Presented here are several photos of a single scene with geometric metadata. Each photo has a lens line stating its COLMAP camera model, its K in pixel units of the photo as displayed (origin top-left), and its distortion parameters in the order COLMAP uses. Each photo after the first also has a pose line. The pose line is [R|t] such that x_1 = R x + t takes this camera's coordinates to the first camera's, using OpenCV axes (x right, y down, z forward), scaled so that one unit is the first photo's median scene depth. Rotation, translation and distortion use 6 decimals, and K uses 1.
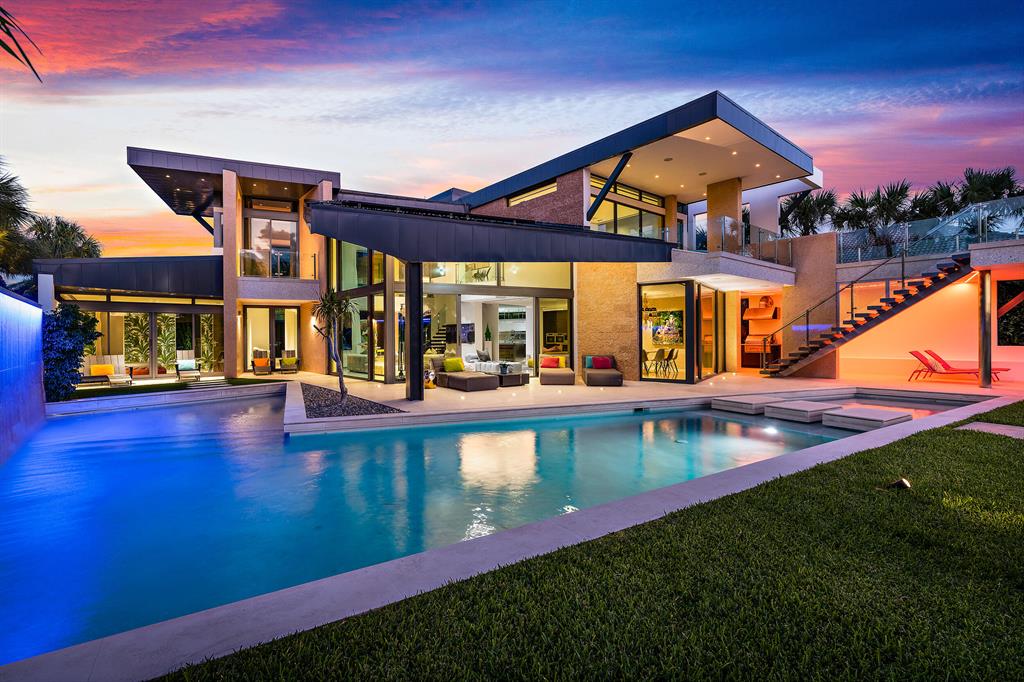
lens RADIAL K [[468.5, 0, 512.0], [0, 468.5, 341.0], [0, 0, 1]] dist [-0.001645, -0.000372]
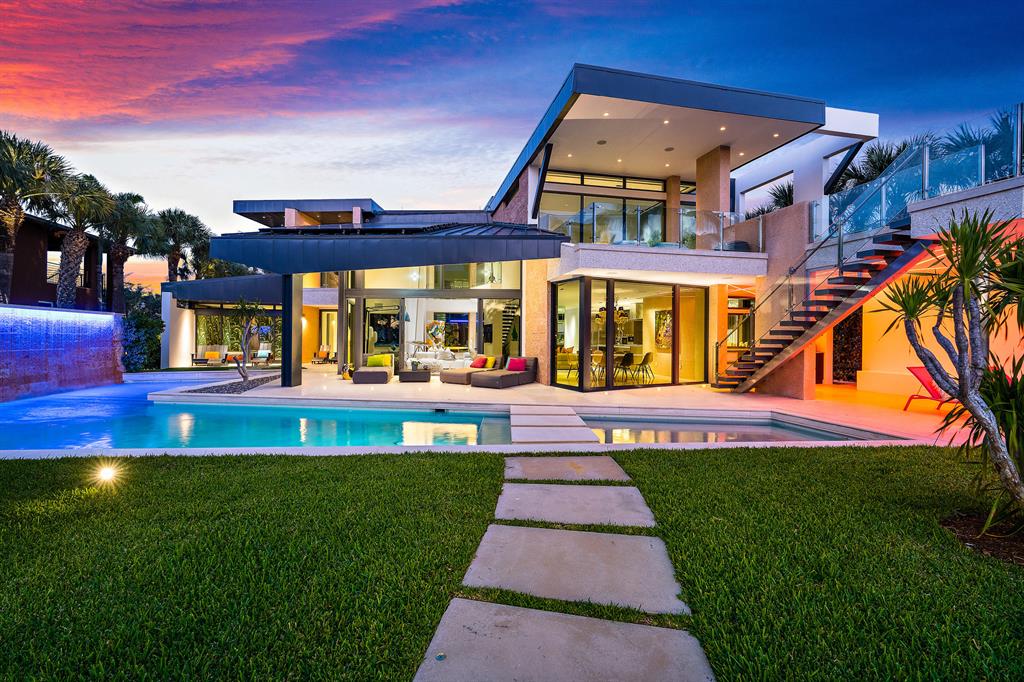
lens RADIAL K [[468.5, 0, 512.0], [0, 468.5, 341.0], [0, 0, 1]] dist [-0.001645, -0.000372]
pose [[0.886884, 0.018890, -0.461607, 0.590913], [-0.018668, 0.999813, 0.005048, -0.007490], [0.461616, 0.004140, 0.887070, 0.121357]]
